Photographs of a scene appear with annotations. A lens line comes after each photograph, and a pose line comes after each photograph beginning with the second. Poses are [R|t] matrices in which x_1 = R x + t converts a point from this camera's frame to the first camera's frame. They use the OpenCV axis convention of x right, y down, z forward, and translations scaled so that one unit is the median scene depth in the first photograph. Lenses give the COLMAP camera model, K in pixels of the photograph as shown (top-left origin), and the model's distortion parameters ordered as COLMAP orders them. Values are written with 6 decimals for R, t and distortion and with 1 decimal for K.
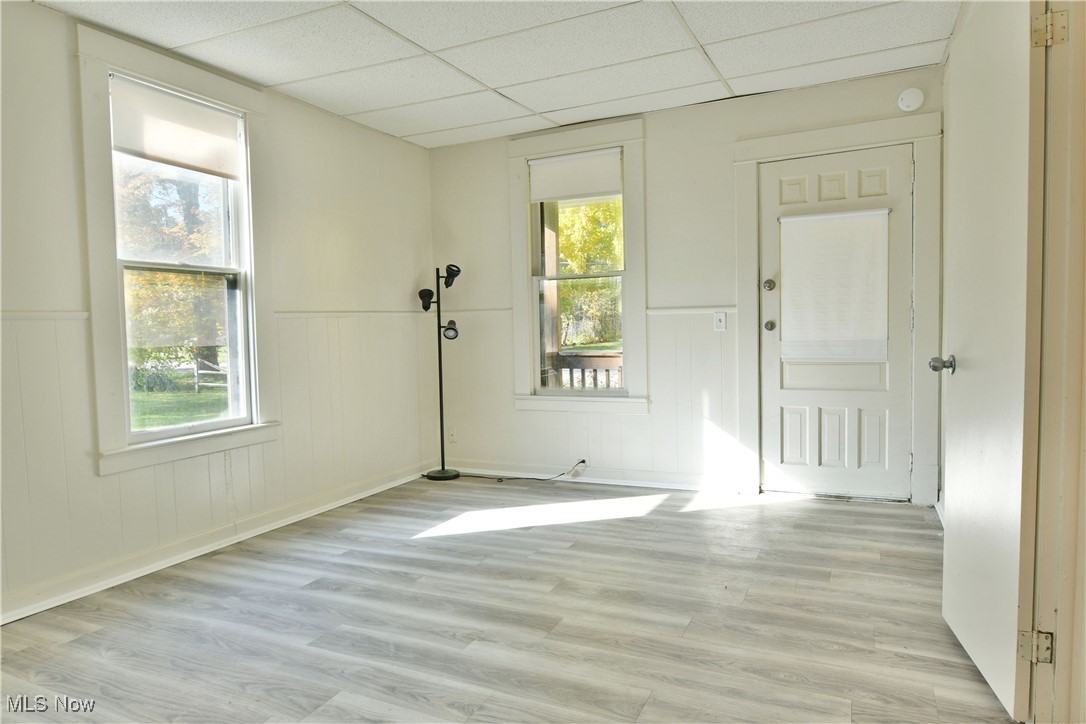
lens RADIAL K [[664.8, 0, 538.9], [0, 664.8, 343.0], [0, 0, 1]] dist [-0.012515, -0.003217]
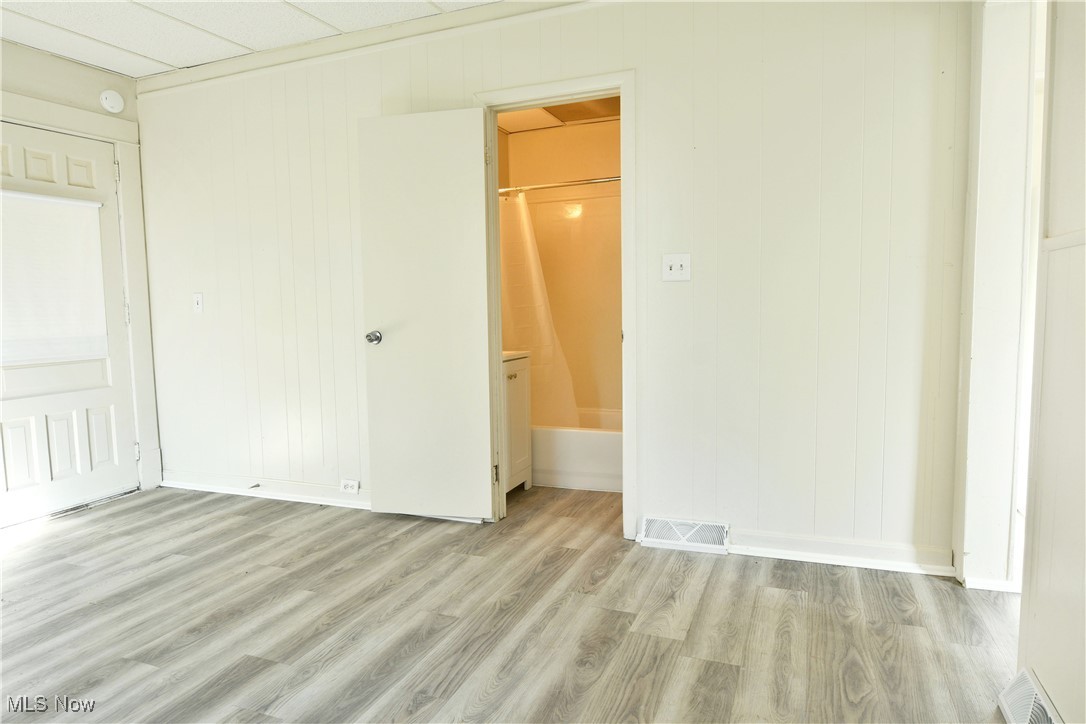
lens RADIAL K [[664.8, 0, 538.9], [0, 664.8, 343.0], [0, 0, 1]] dist [-0.012515, -0.003217]
pose [[-0.059106, -0.030109, 0.997798, -0.613138], [0.054461, 0.997959, 0.033339, 0.010634], [-0.996765, 0.056311, -0.057345, 0.500957]]
